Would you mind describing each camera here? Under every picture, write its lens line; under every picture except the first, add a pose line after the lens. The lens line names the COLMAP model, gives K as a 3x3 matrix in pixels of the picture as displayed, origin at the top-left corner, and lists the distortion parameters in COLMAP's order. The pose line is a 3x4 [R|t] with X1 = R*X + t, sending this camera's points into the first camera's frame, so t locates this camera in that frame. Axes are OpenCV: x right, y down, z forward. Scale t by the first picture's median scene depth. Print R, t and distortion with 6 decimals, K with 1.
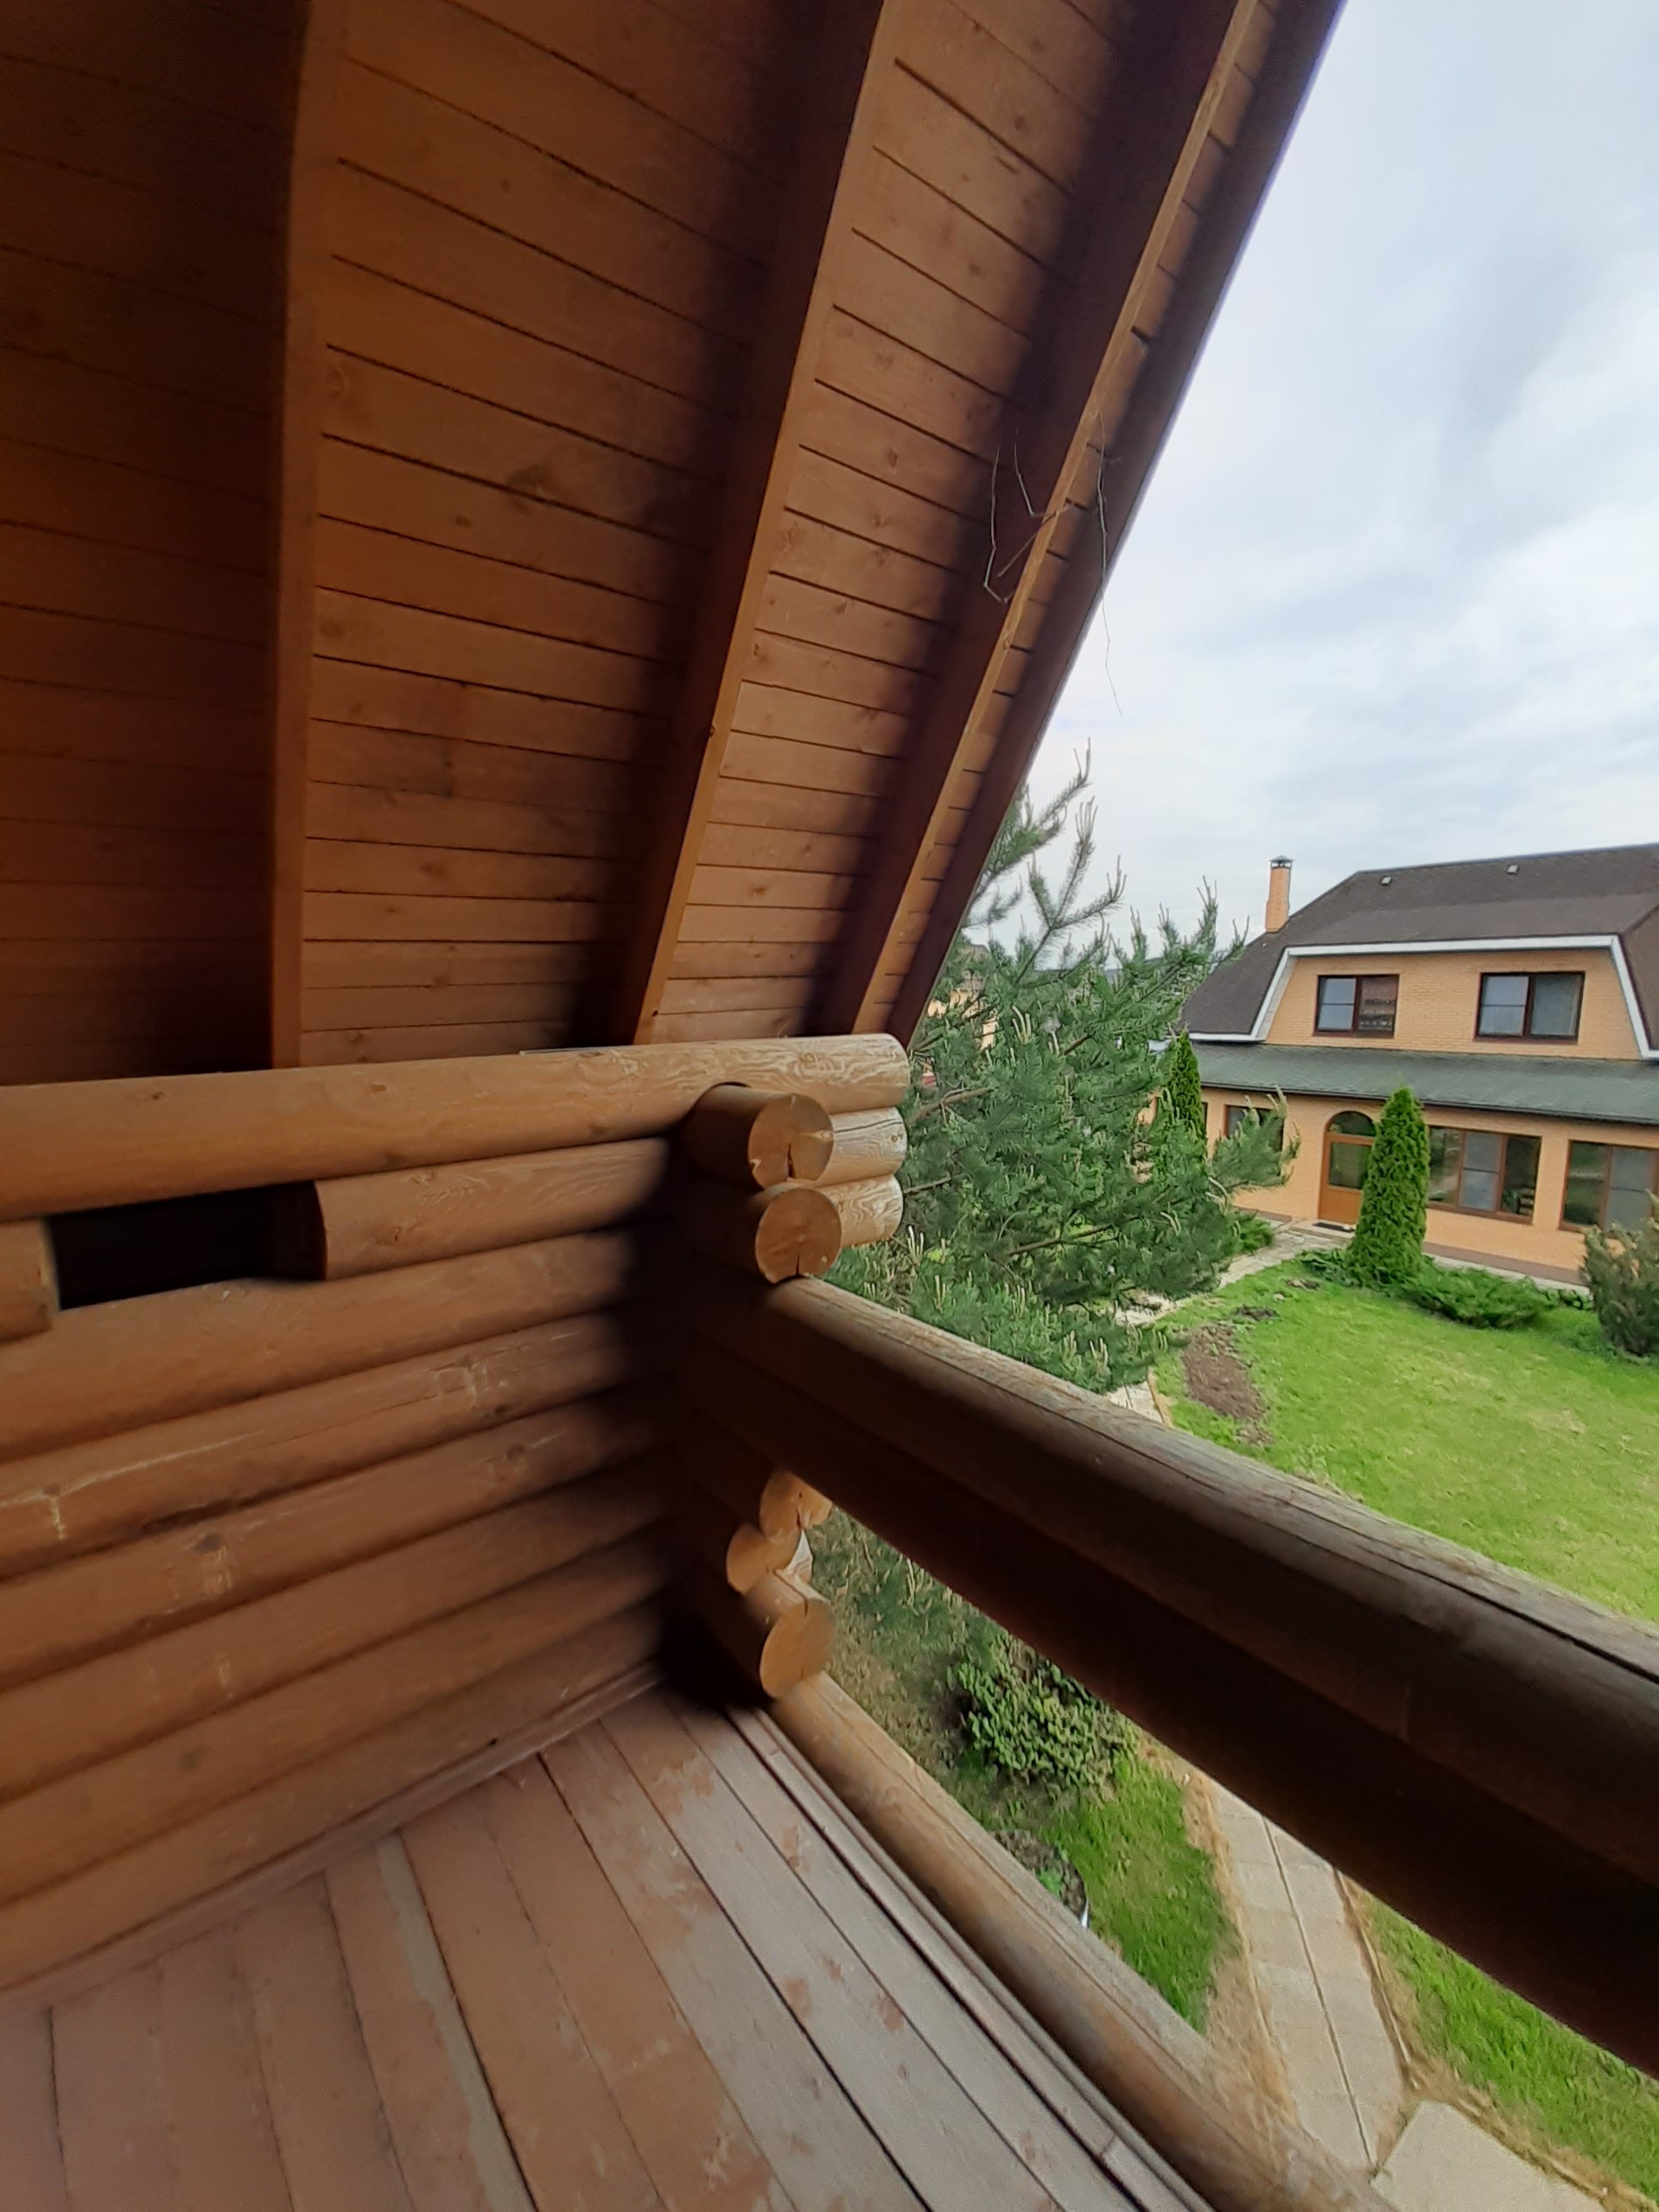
lens RADIAL K [[869.7, 0, 855.4], [0, 869.7, 1114.6], [0, 0, 1]] dist [0.006662, -0.013150]
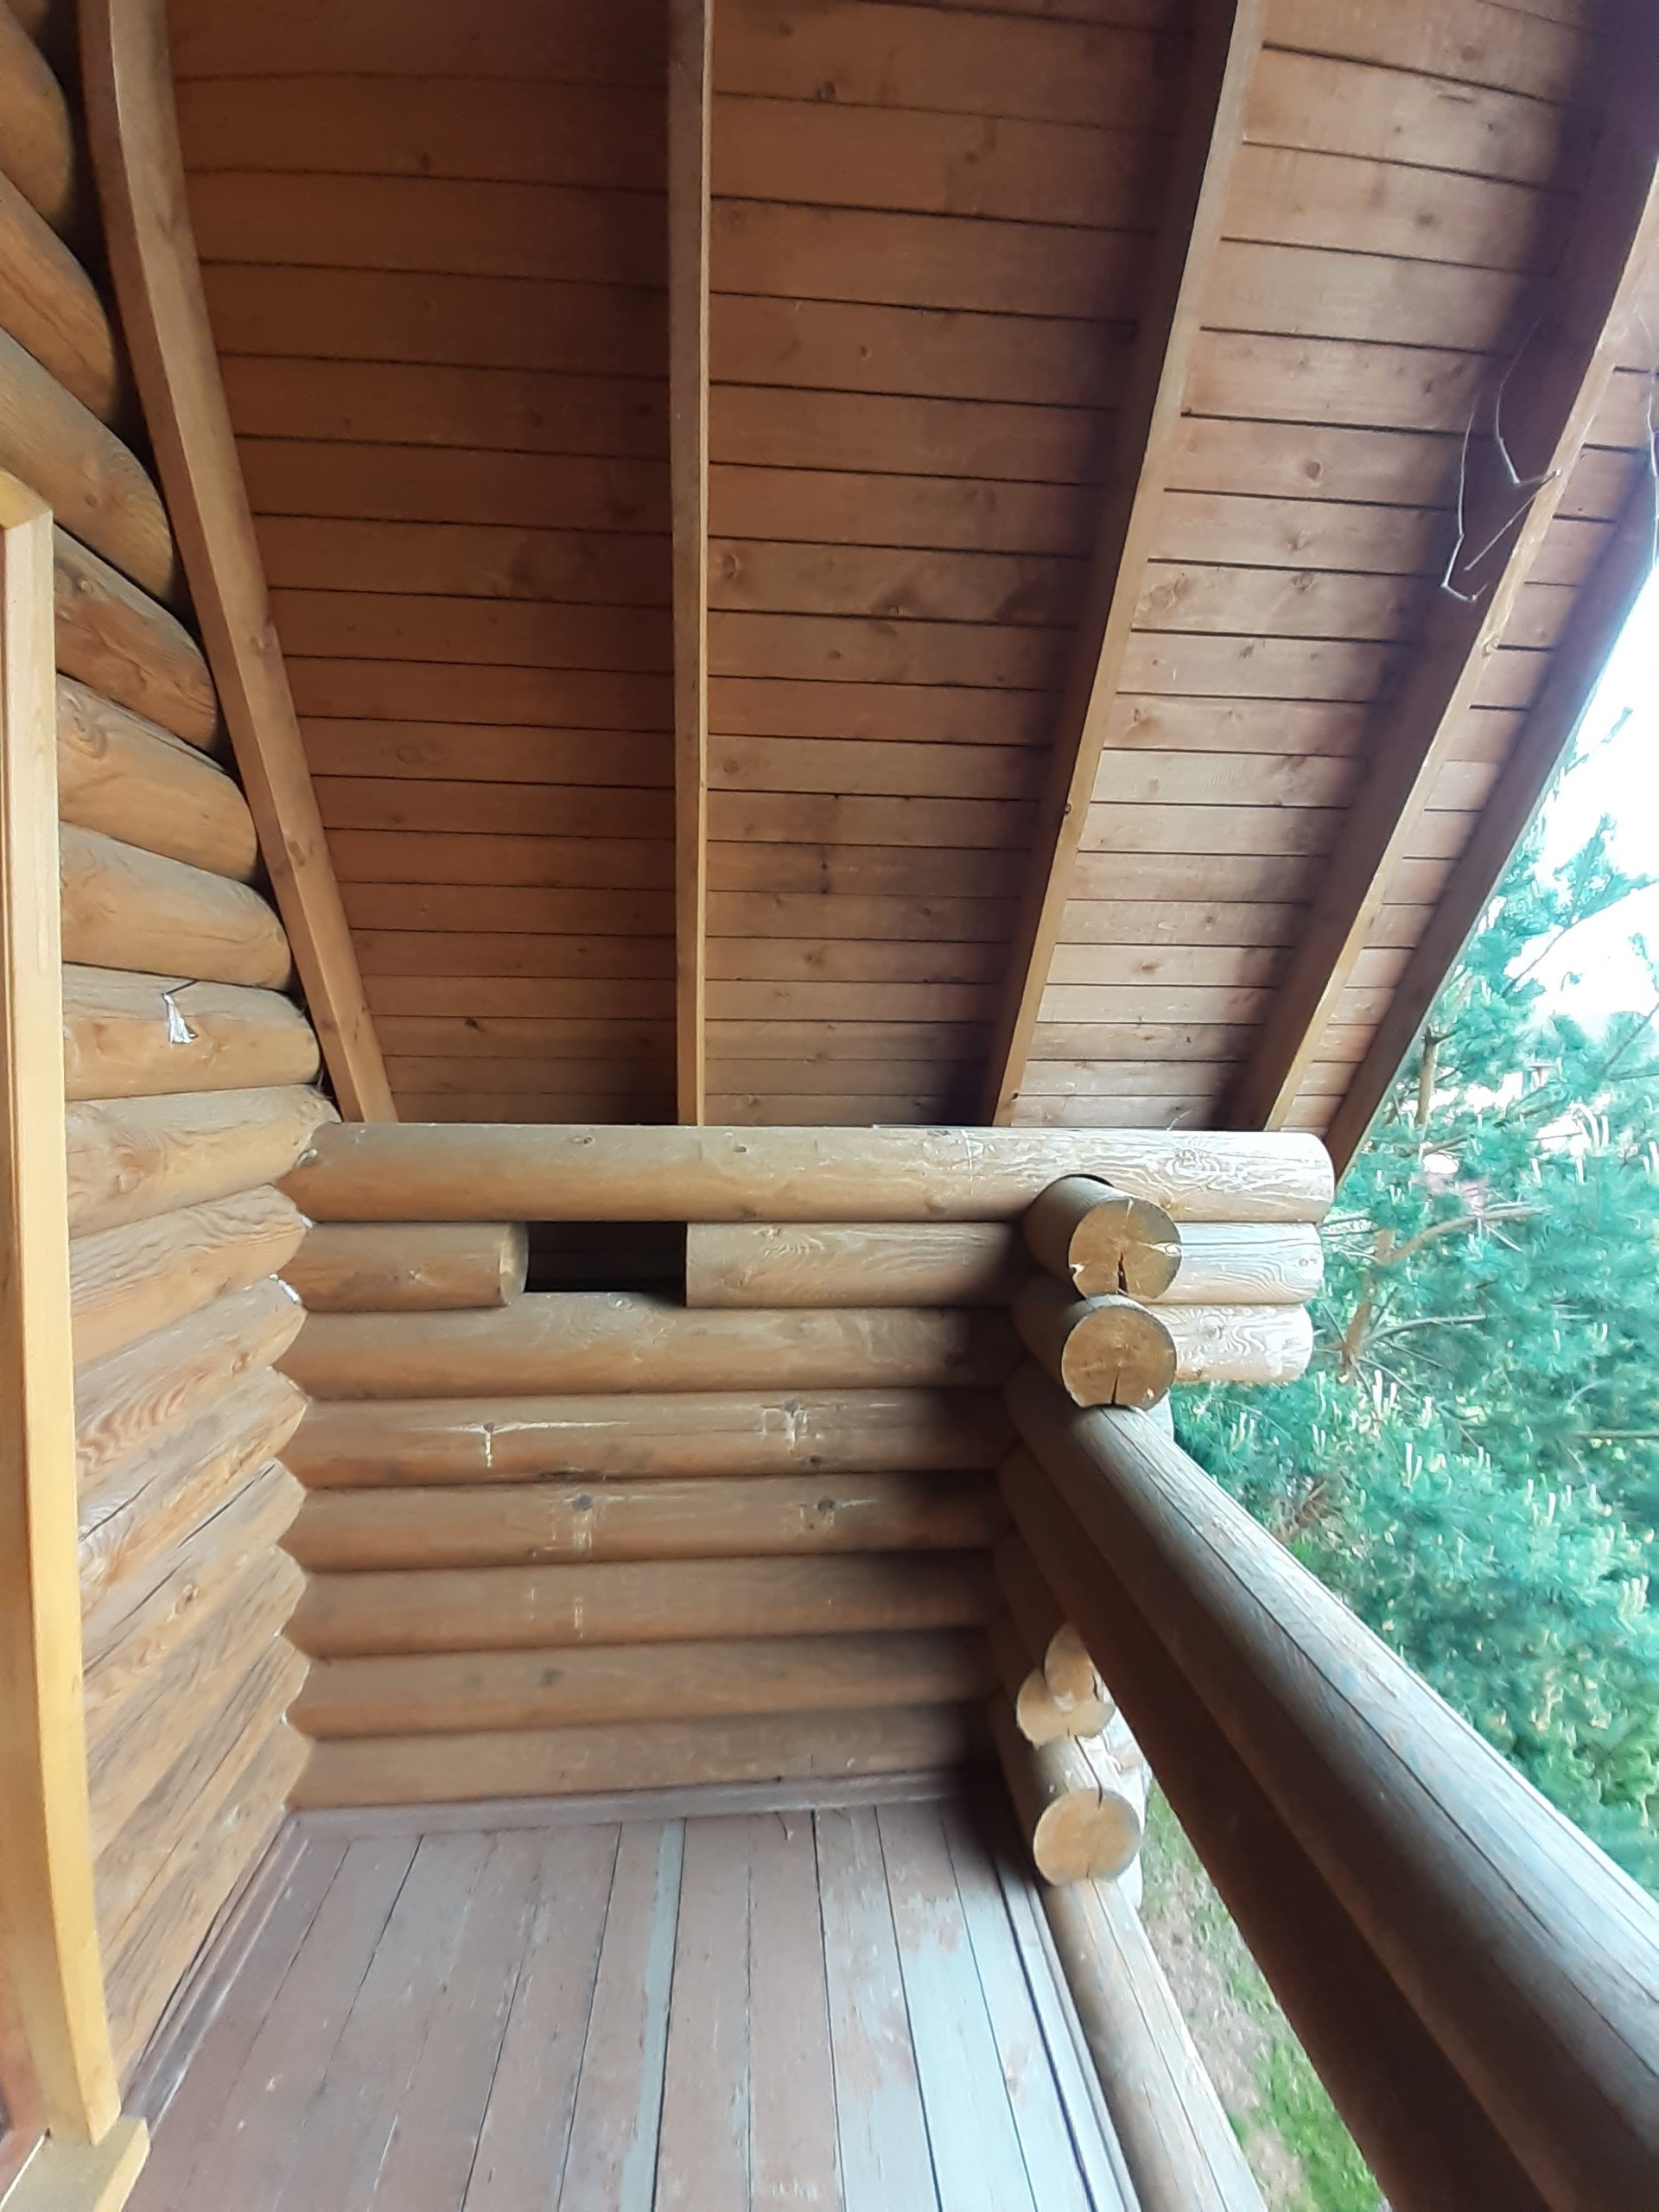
lens RADIAL K [[869.7, 0, 855.4], [0, 869.7, 1114.6], [0, 0, 1]] dist [0.006662, -0.013150]
pose [[0.831879, 0.073875, -0.550018, 0.178536], [-0.113838, 0.992740, -0.038837, -0.041549], [0.543156, 0.094921, 0.834249, 0.103452]]
